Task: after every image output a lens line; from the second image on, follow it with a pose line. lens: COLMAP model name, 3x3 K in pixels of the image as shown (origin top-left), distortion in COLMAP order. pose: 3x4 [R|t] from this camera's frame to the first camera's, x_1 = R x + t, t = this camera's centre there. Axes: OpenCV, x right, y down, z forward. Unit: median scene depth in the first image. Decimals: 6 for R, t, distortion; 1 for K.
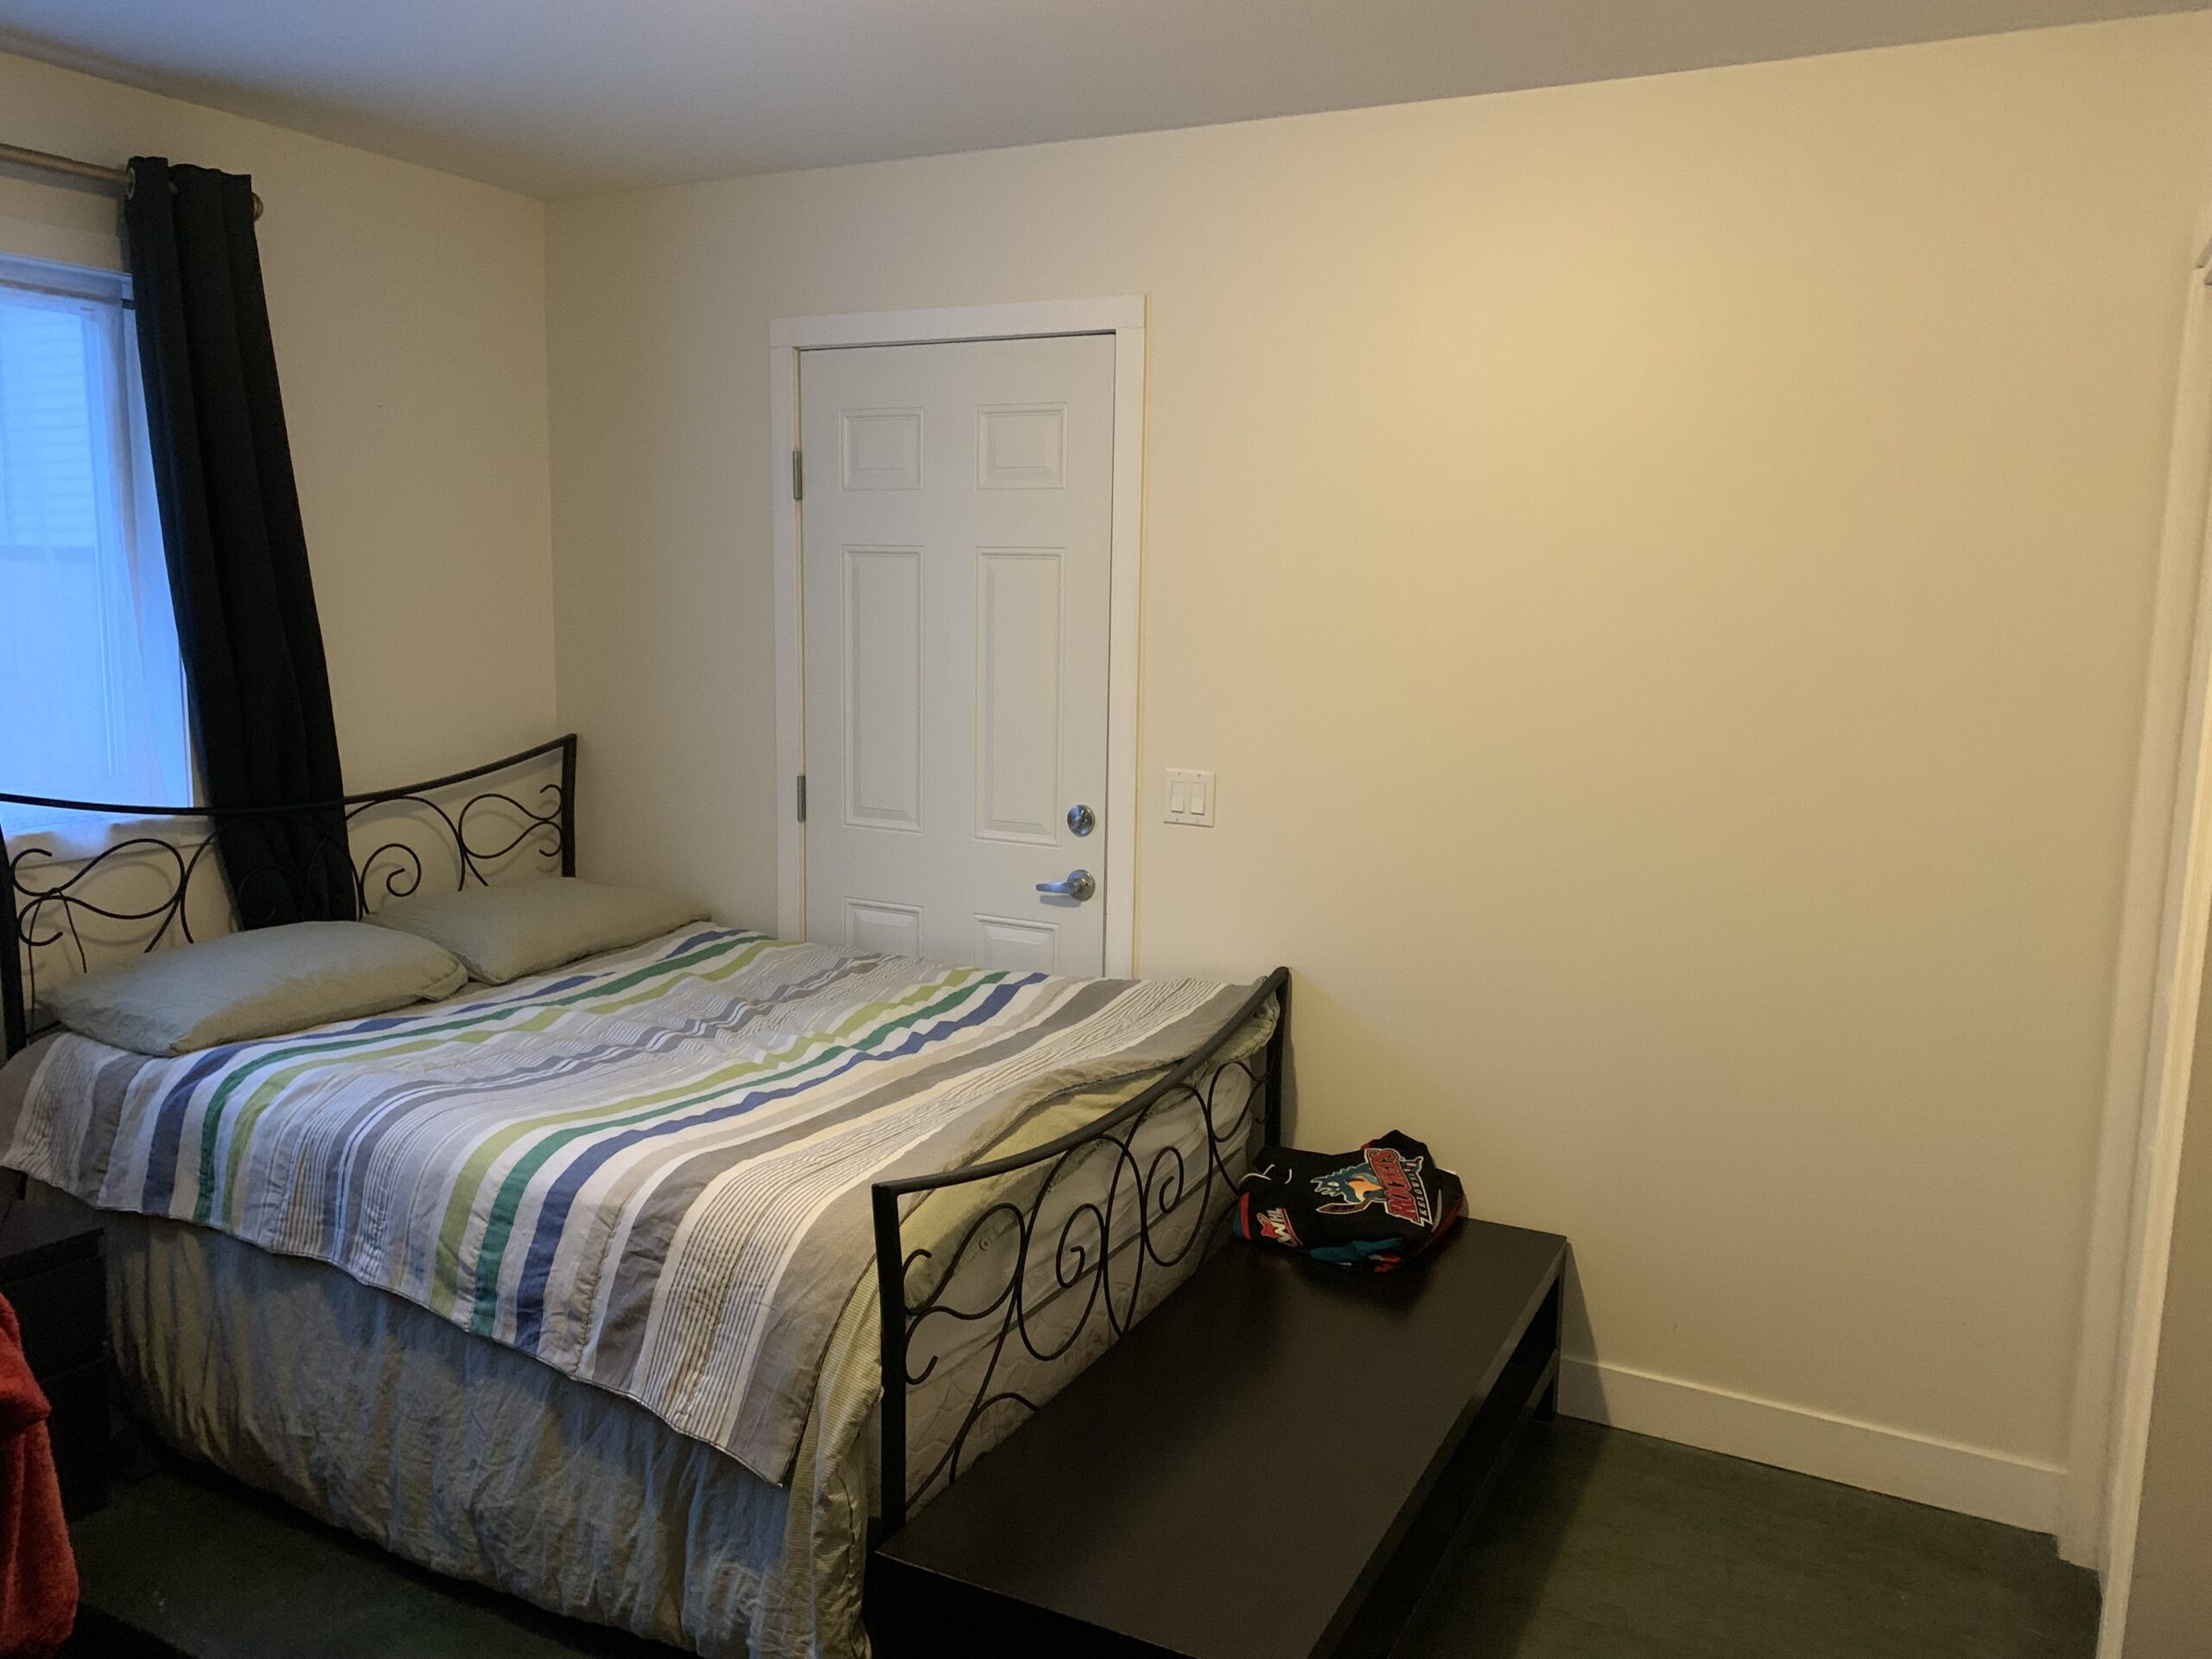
lens RADIAL K [[1675.2, 0, 1103.6], [0, 1675.2, 826.7], [0, 0, 1]] dist [-0.003435, -0.002866]
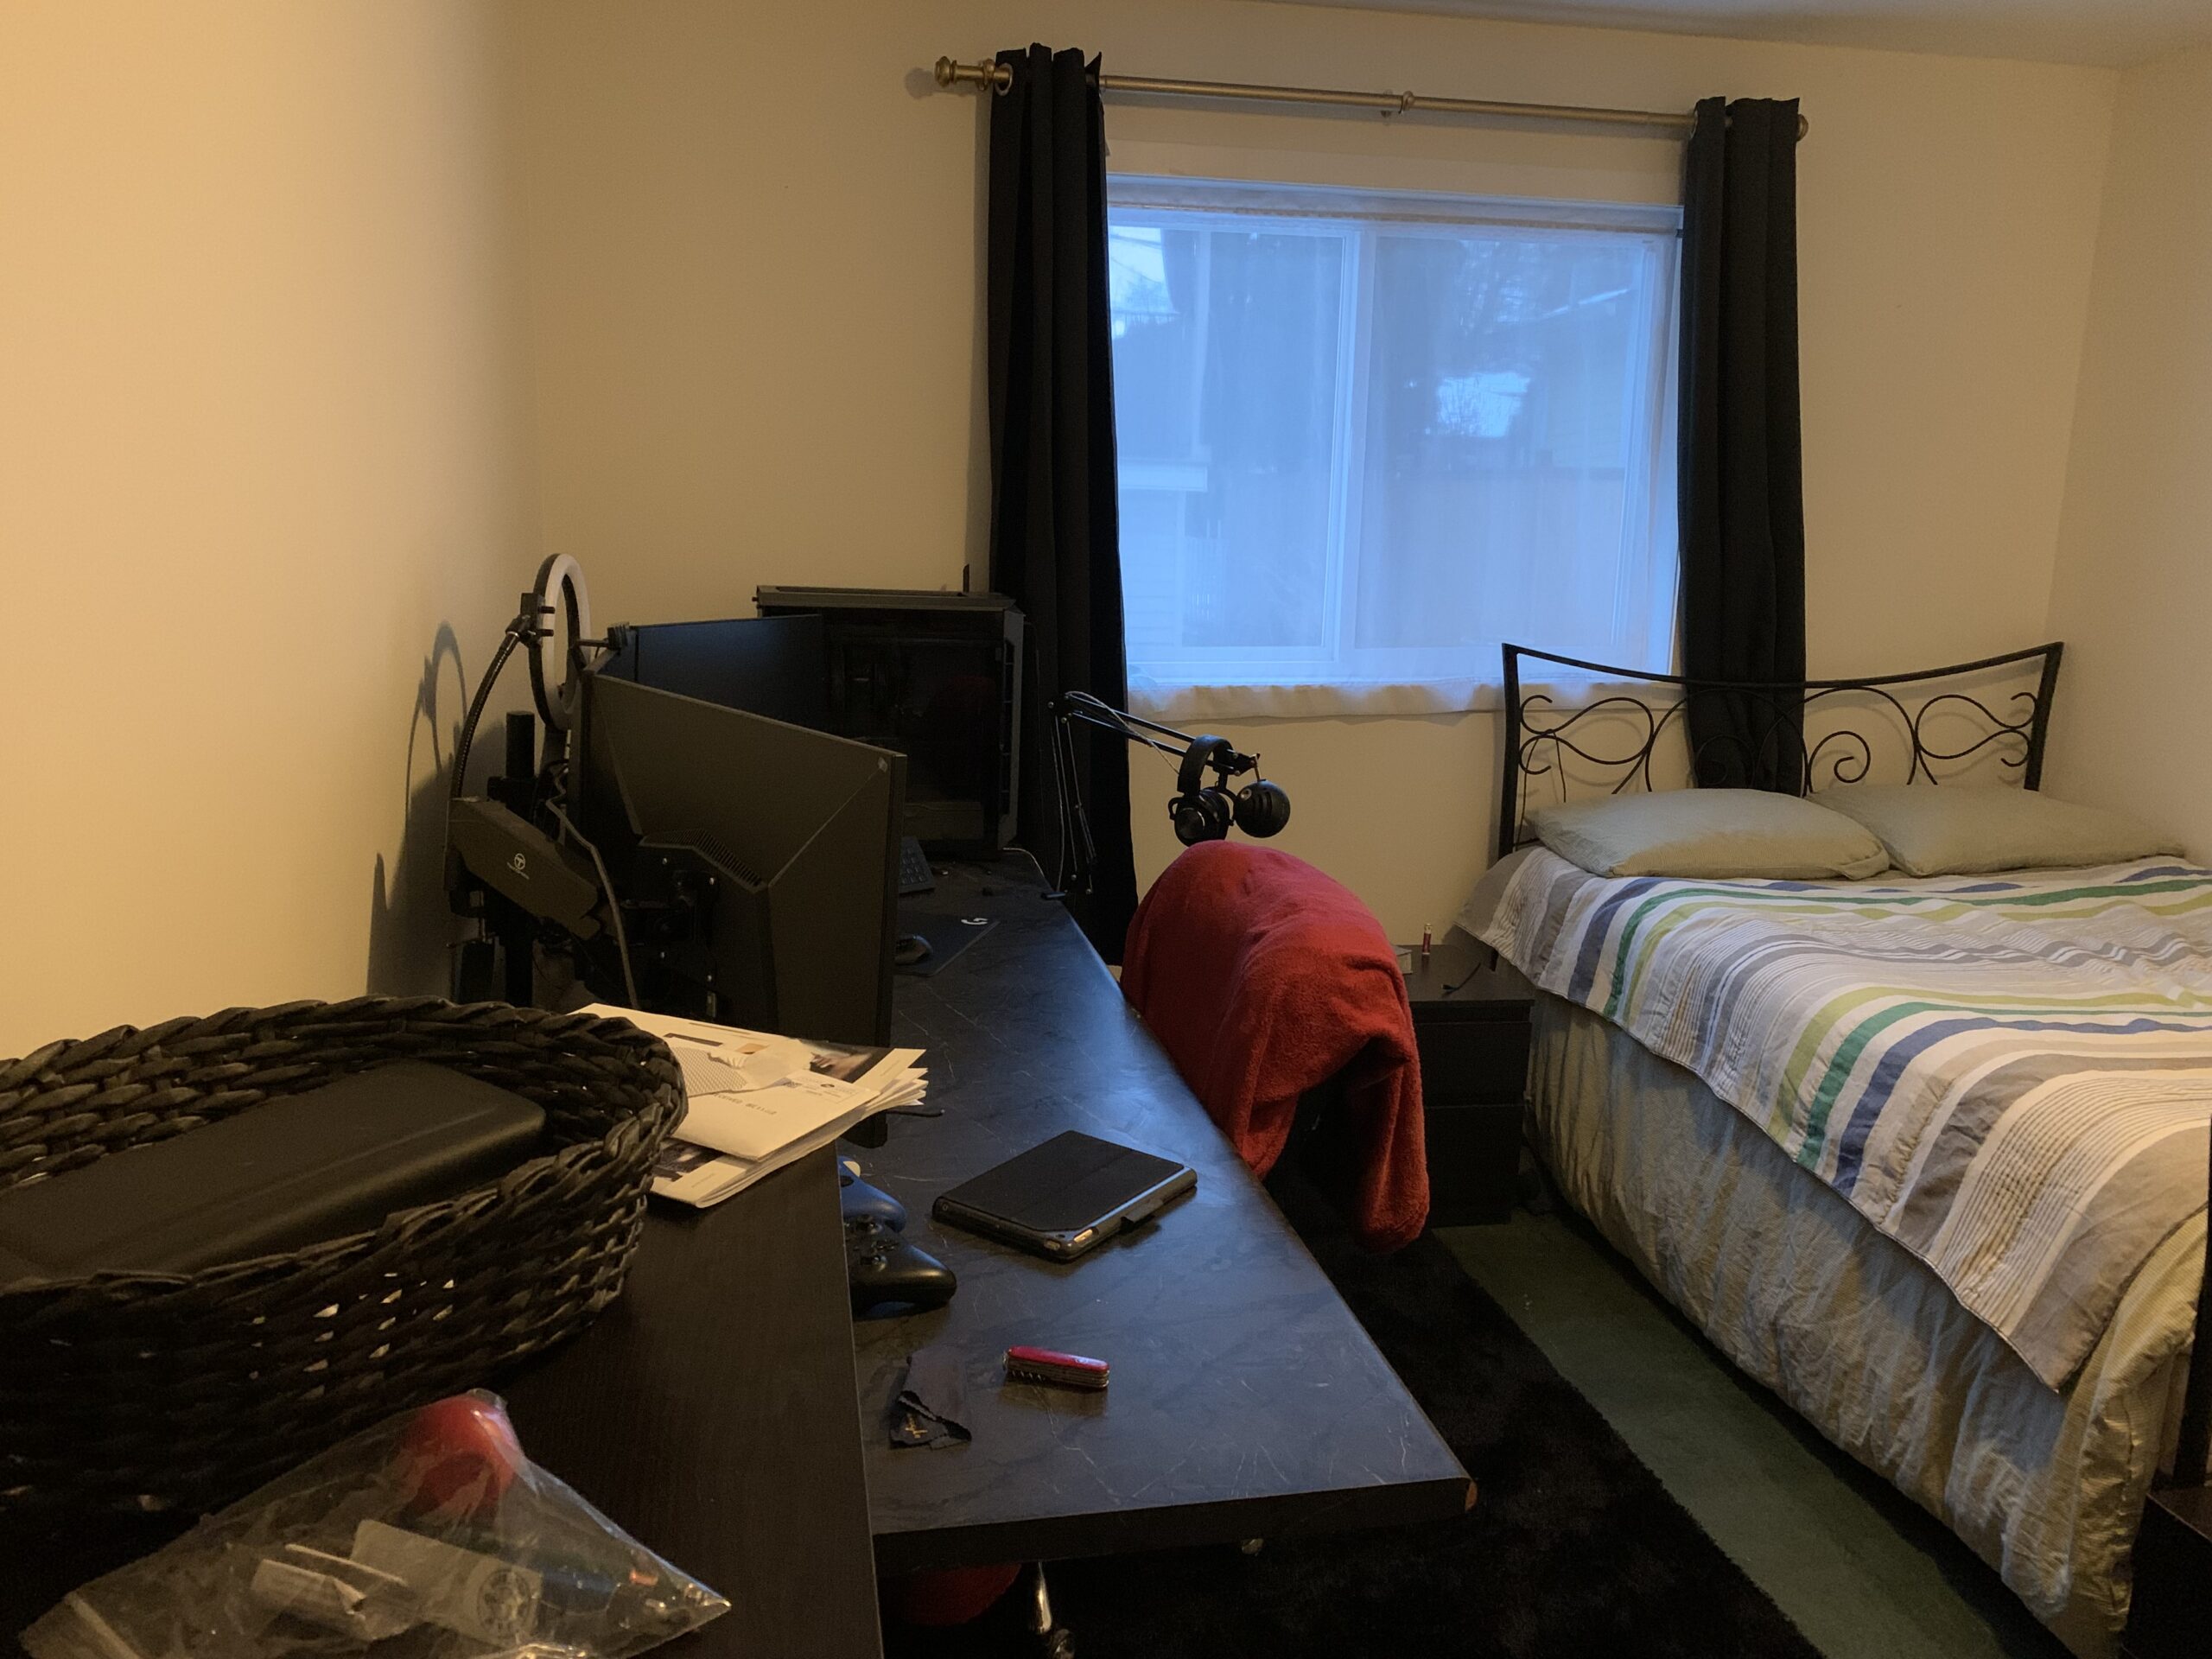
lens RADIAL K [[1675.2, 0, 1108.0], [0, 1675.2, 830.2], [0, 0, 1]] dist [-0.003435, -0.002866]
pose [[0.642839, 0.146958, -0.751772, 0.104707], [-0.112636, 0.988891, 0.096996, 0.030118], [0.757675, 0.022324, 0.652250, -0.045049]]
